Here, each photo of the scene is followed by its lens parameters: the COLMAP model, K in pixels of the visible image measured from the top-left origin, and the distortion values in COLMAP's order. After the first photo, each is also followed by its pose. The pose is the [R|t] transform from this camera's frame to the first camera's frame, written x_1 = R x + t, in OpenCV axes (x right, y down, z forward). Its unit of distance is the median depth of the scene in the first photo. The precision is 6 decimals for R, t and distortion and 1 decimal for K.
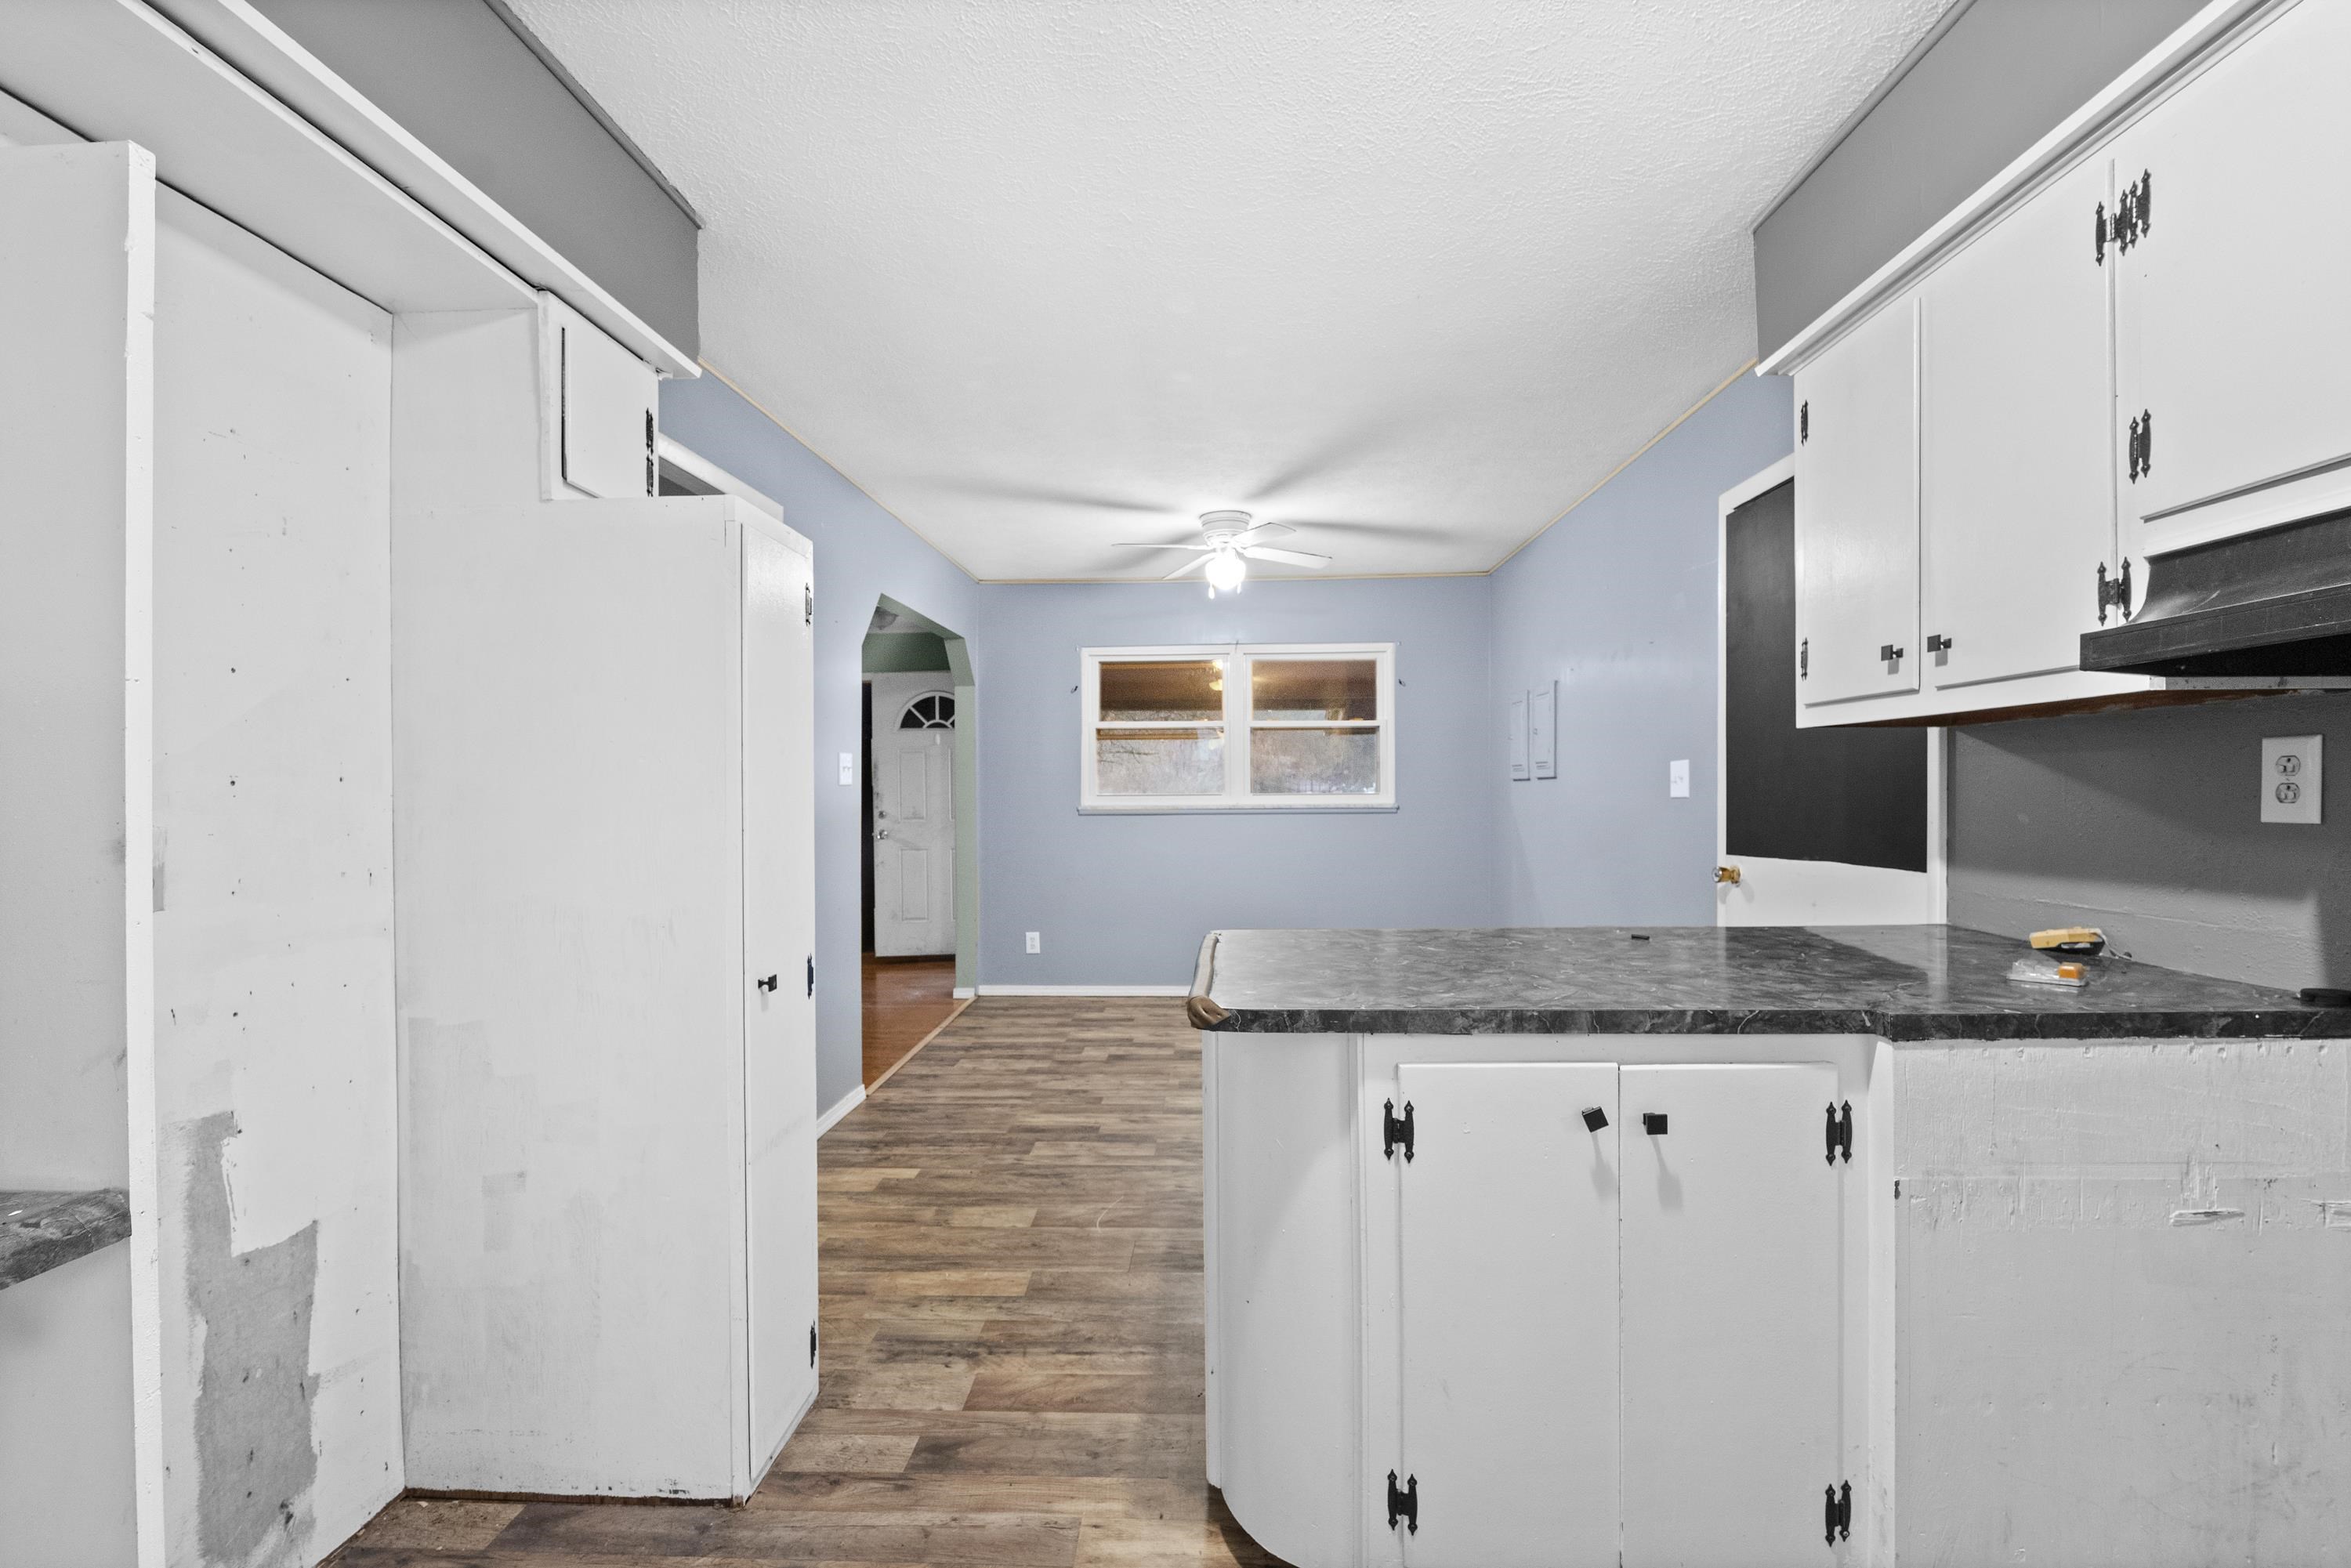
lens RADIAL K [[968.1, 0, 1191.2], [0, 968.1, 782.3], [0, 0, 1]] dist [-0.012293, 0.000050]
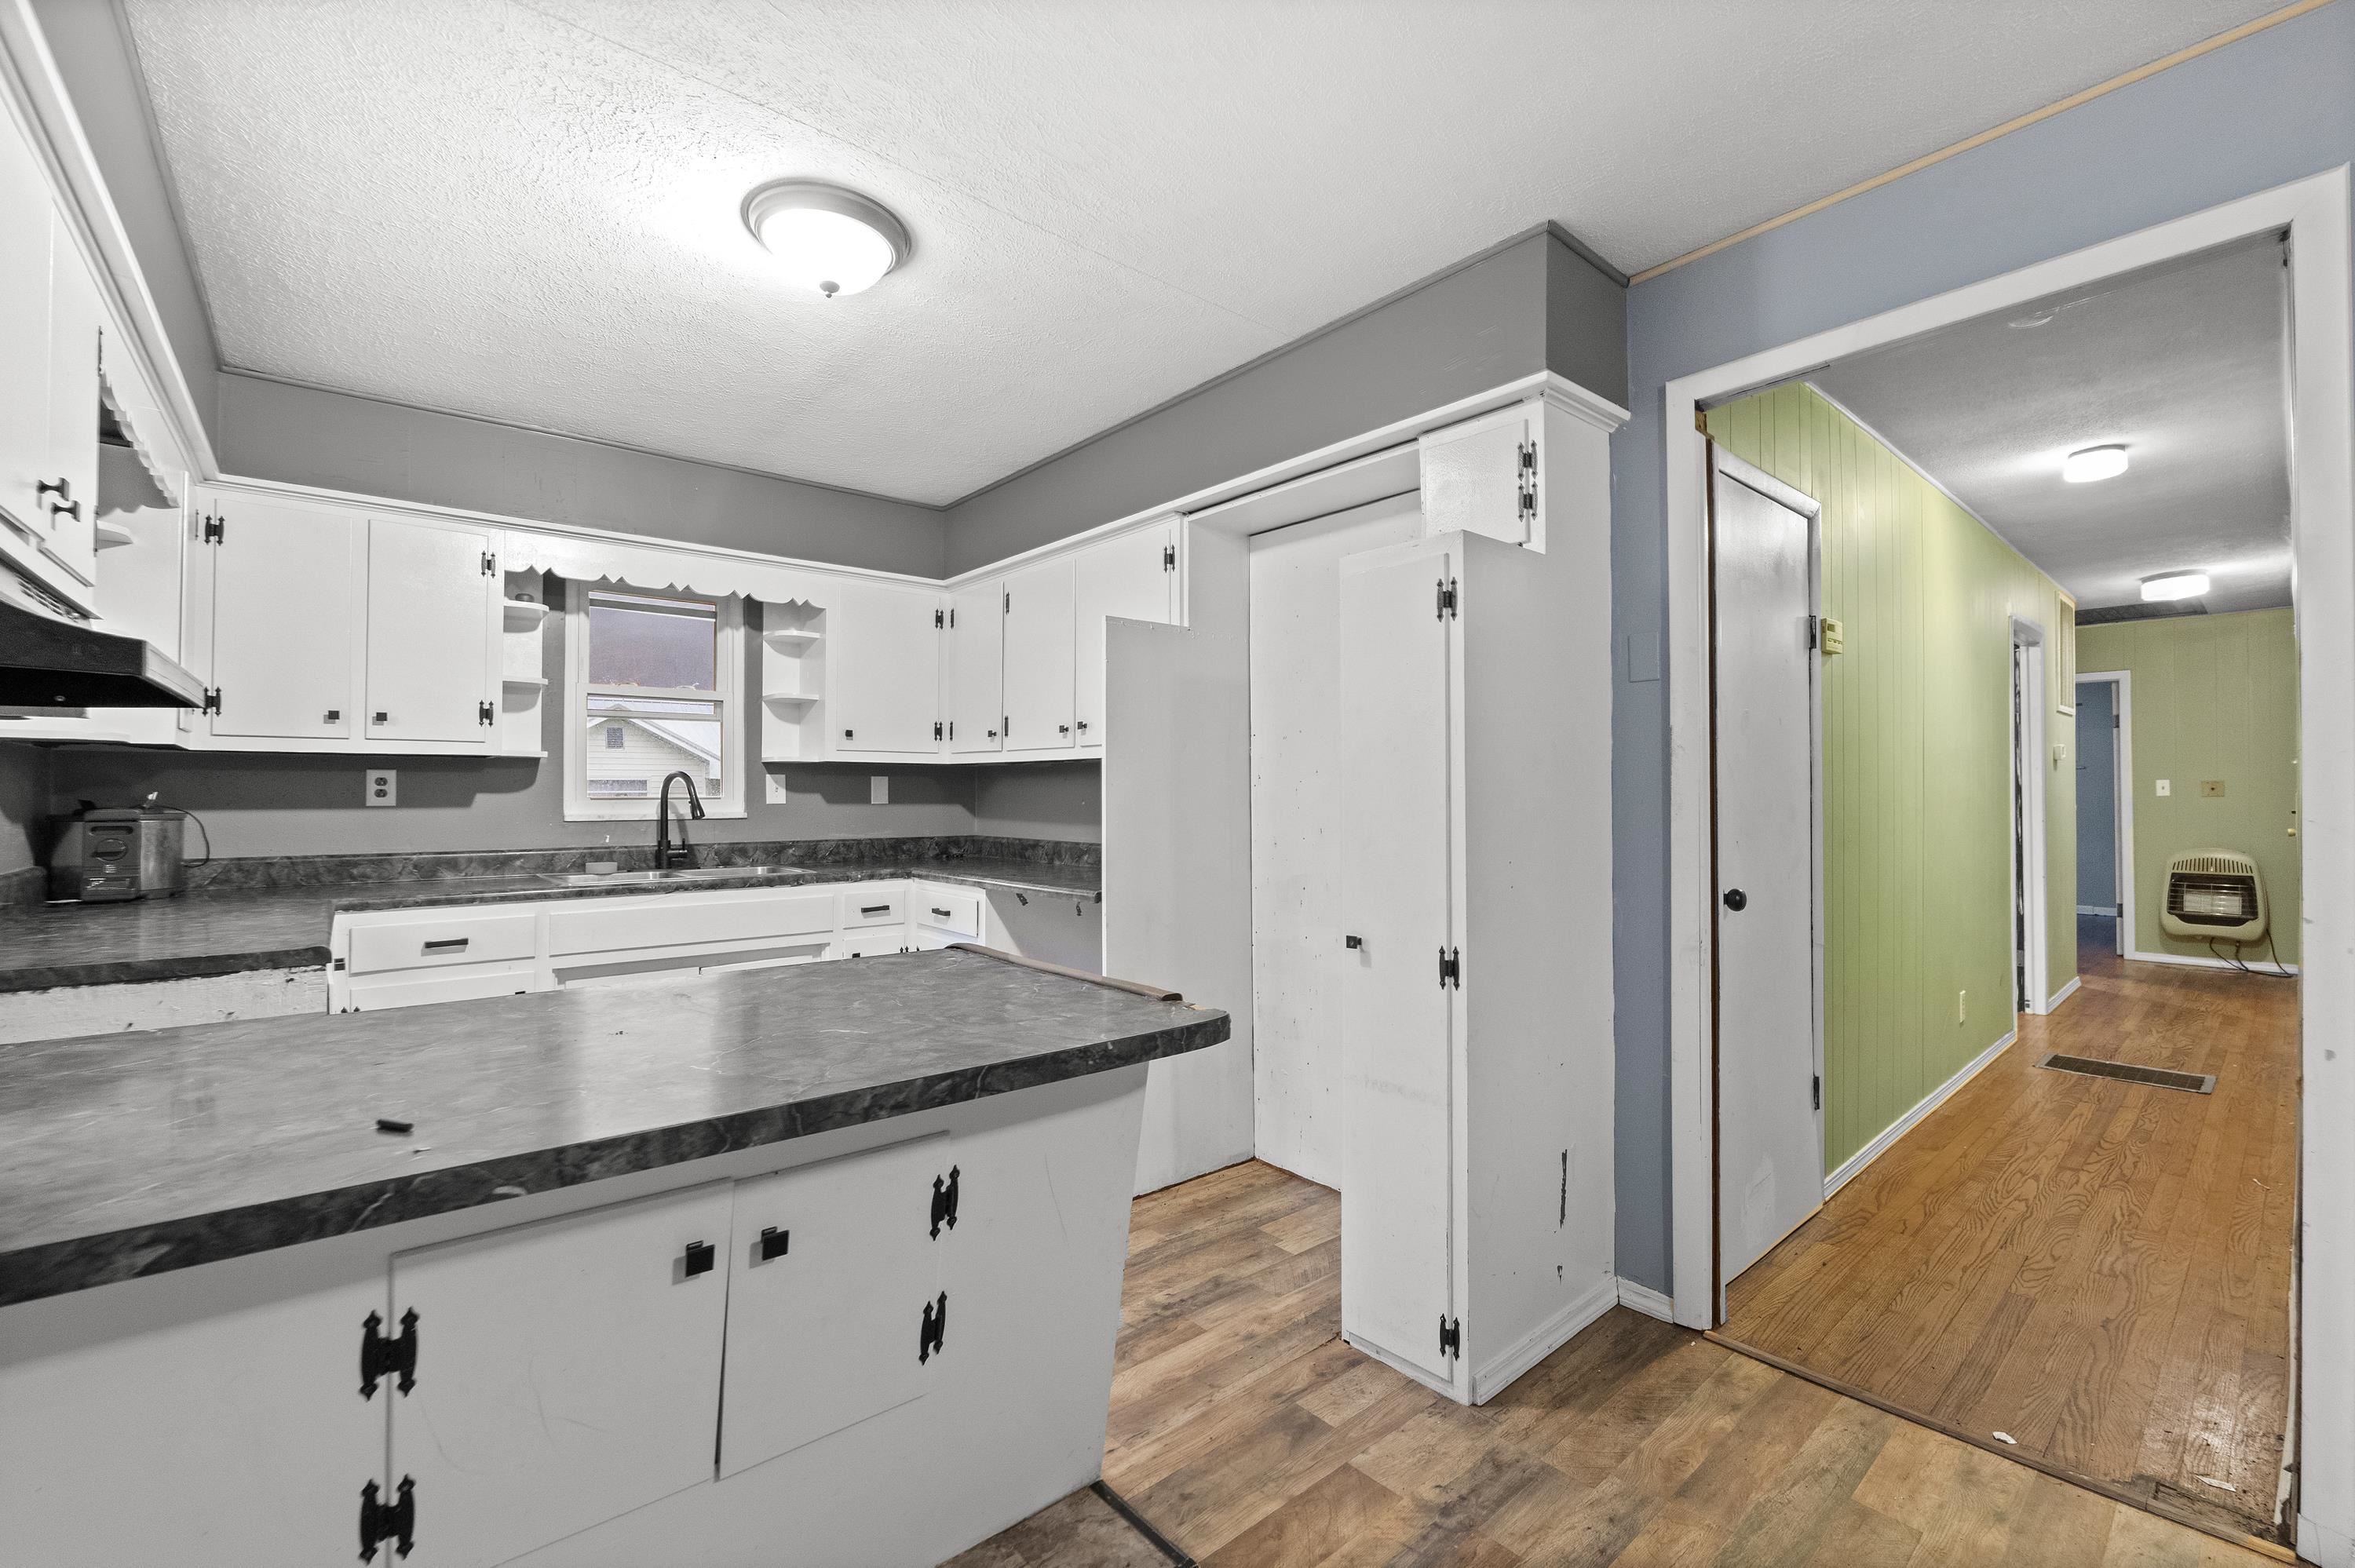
lens RADIAL K [[969.6, 0, 1176.2], [0, 969.6, 783.8], [0, 0, 1]] dist [-0.012293, 0.000050]
pose [[-0.722502, 0.006042, -0.691342, 0.552078], [0.010281, 0.999945, -0.002006, 0.005166], [0.691292, -0.008558, -0.722525, 1.680412]]
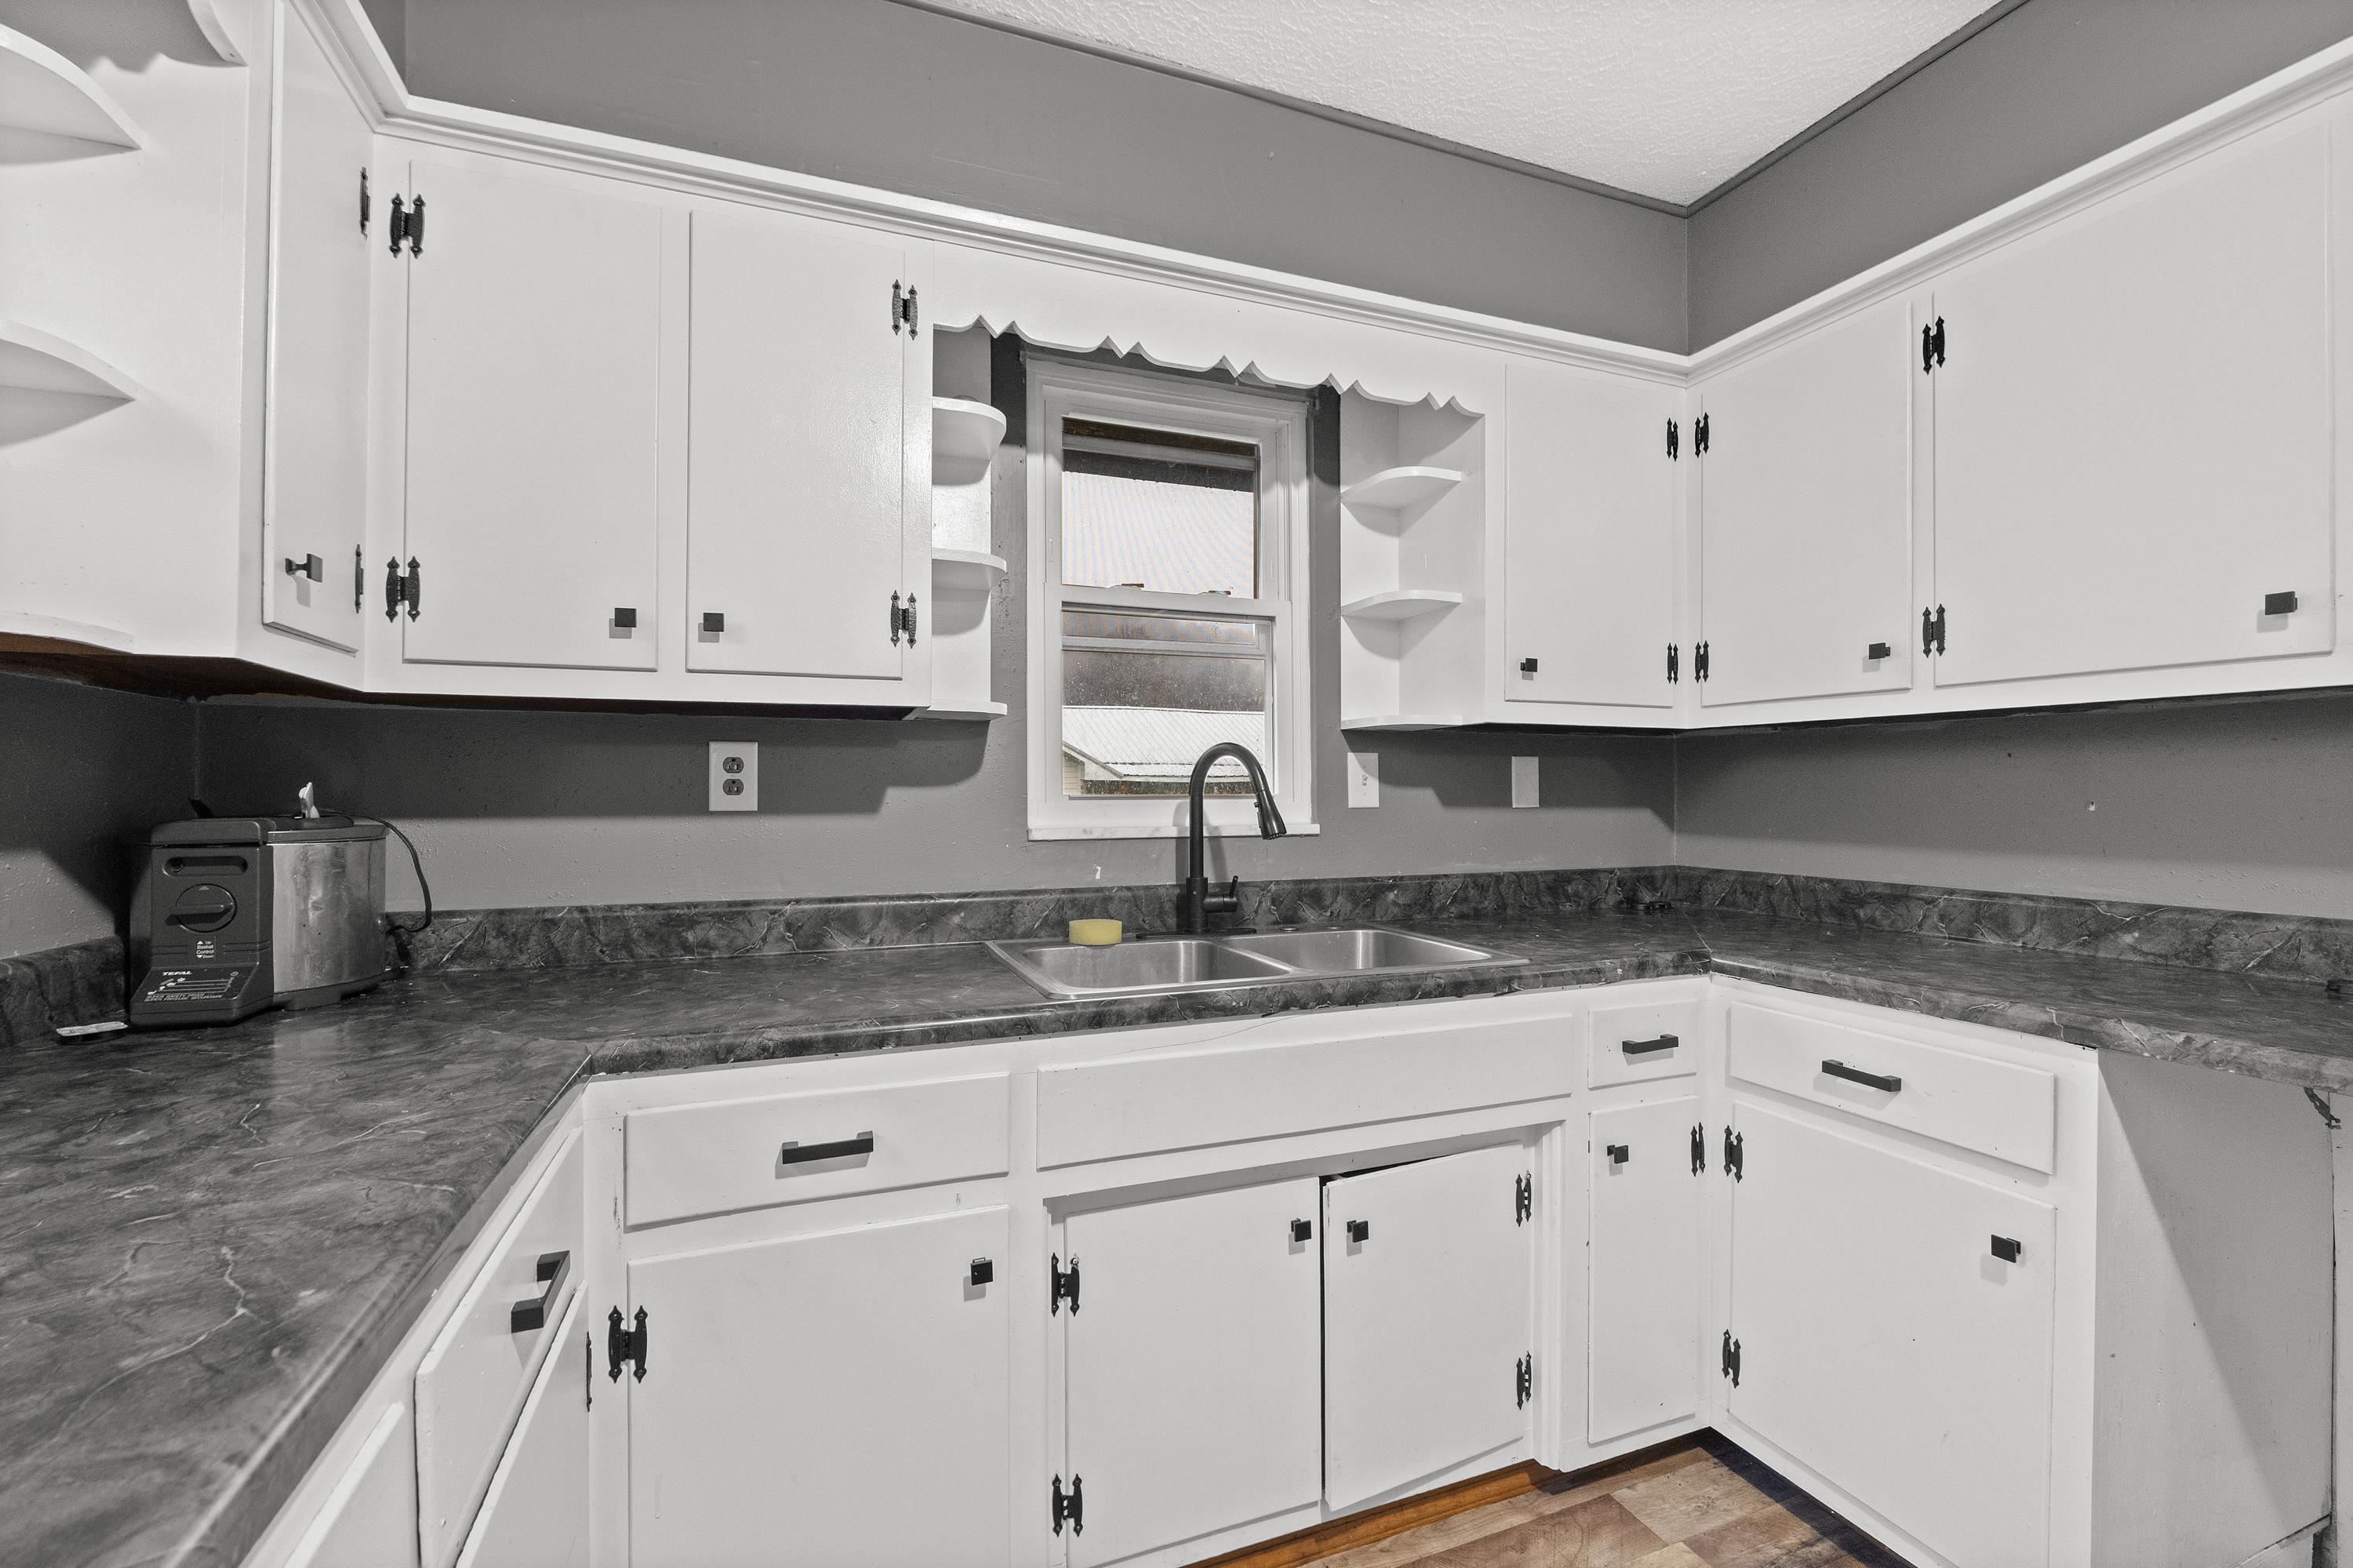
lens RADIAL K [[969.0, 0, 1175.1], [0, 969.0, 793.4], [0, 0, 1]] dist [-0.012293, 0.000050]
pose [[-0.911177, 0.013951, -0.411779, 0.457056], [0.013650, 0.999900, 0.003671, 0.009366], [0.411789, -0.002276, -0.911276, 0.980998]]
